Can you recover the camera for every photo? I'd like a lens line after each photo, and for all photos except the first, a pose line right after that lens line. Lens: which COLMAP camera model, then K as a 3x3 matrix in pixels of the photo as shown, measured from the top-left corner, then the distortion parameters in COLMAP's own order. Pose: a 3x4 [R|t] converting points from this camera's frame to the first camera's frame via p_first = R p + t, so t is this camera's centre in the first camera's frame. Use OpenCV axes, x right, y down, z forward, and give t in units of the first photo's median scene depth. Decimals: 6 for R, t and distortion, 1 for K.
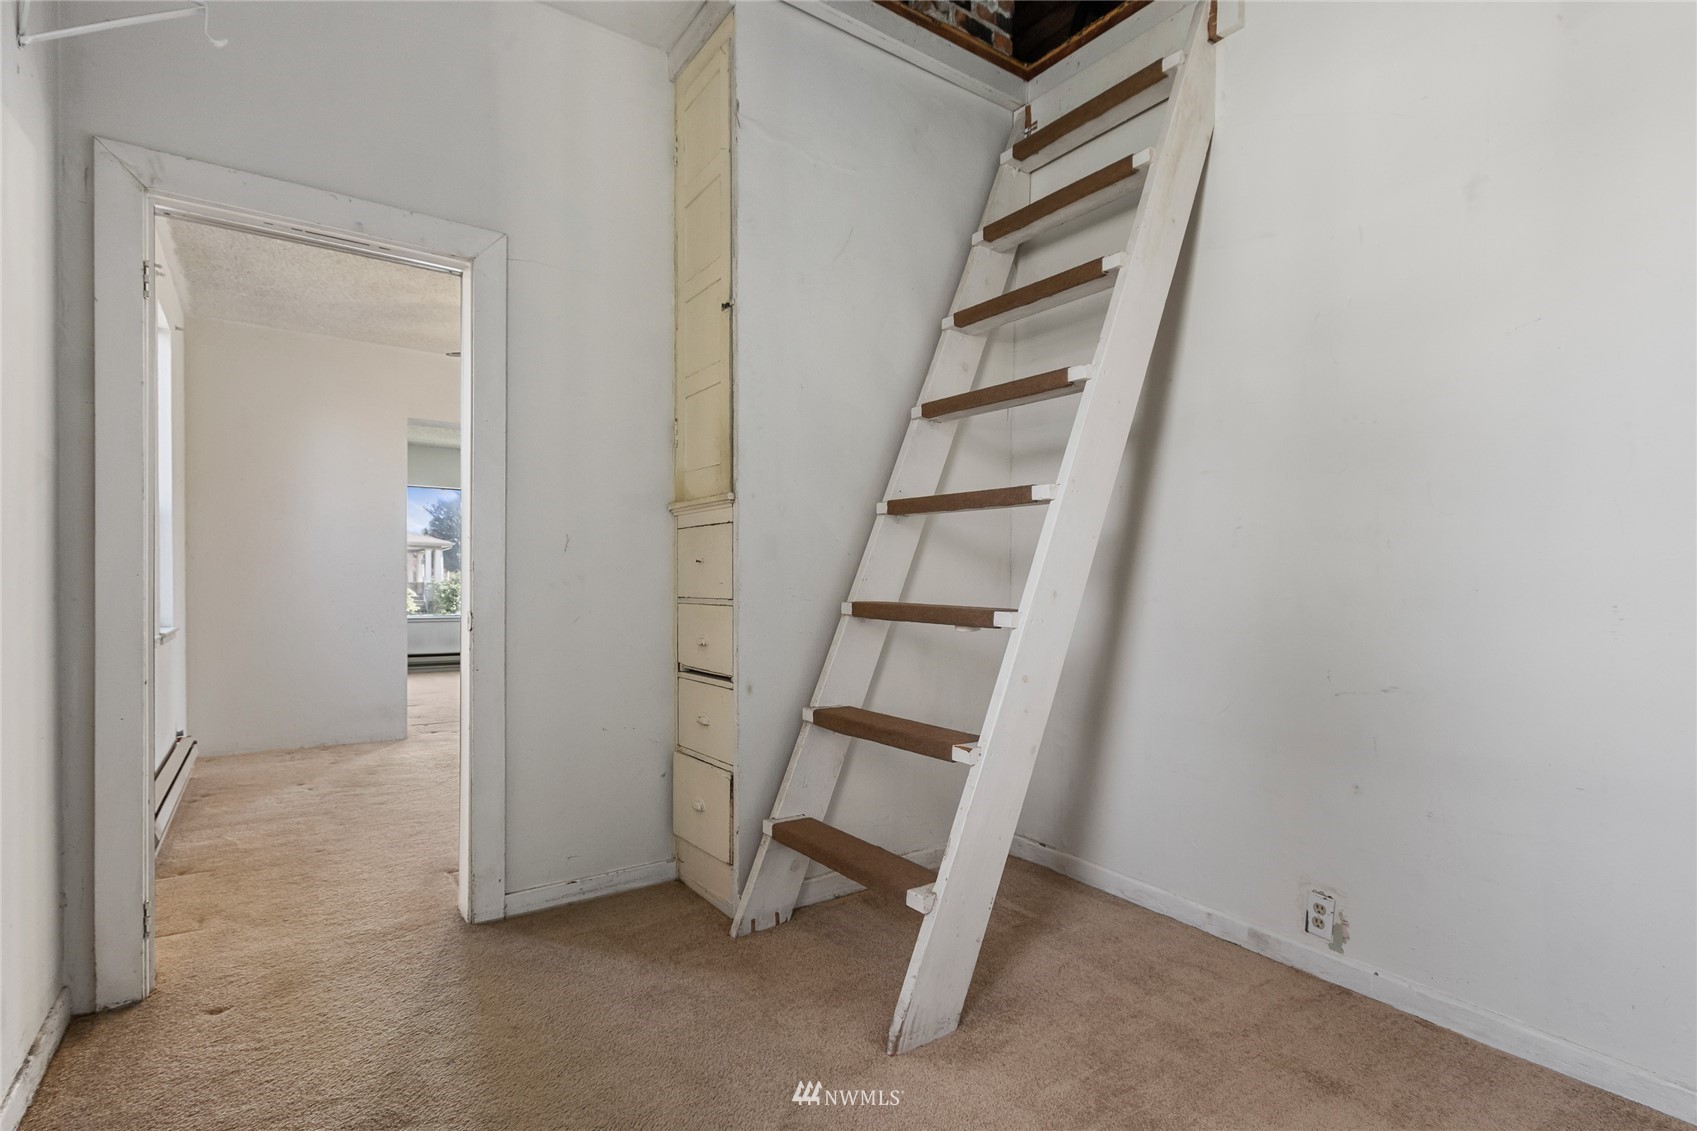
lens RADIAL K [[794.8, 0, 832.2], [0, 794.8, 569.0], [0, 0, 1]] dist [0.004392, -0.000083]
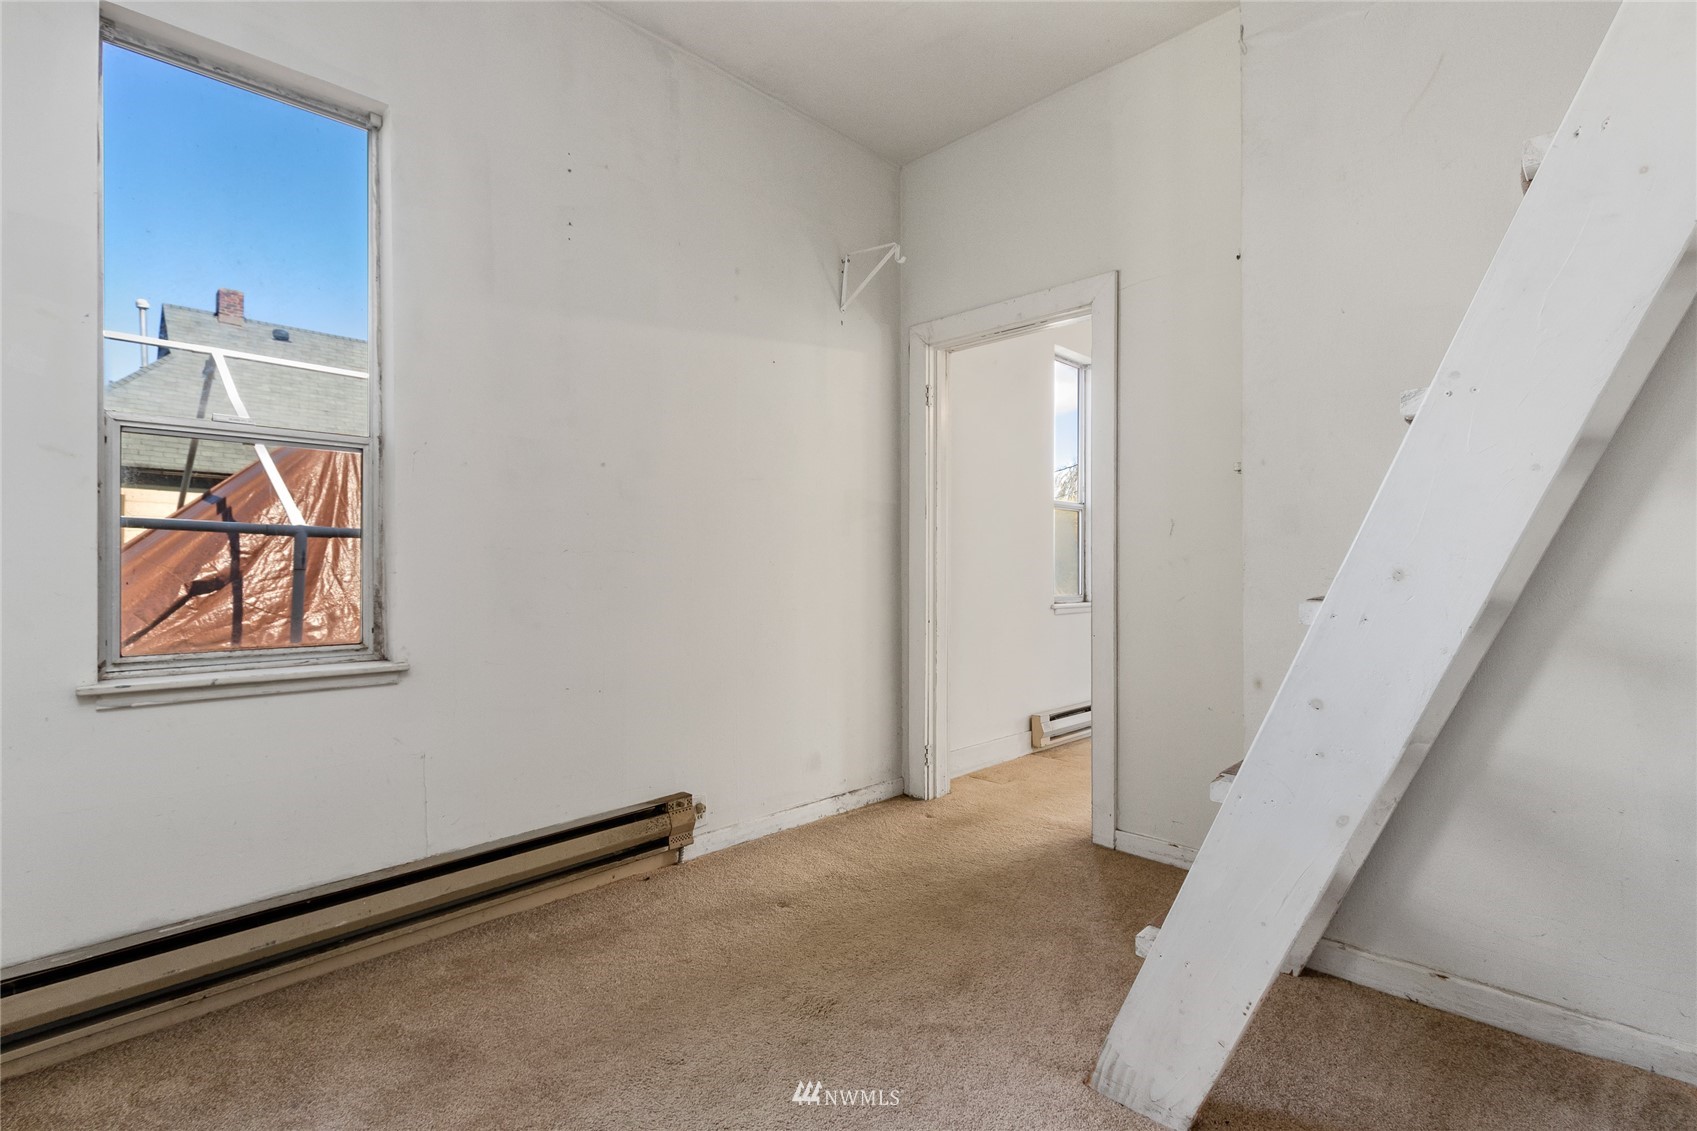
lens RADIAL K [[753.0, 0, 875.7], [0, 753.0, 568.4], [0, 0, 1]] dist [0.002801, 0.000175]
pose [[0.220854, -0.007752, -0.975276, 0.733966], [0.014970, 0.999878, -0.004558, 0.025763], [0.975192, -0.013593, 0.220943, 0.502958]]
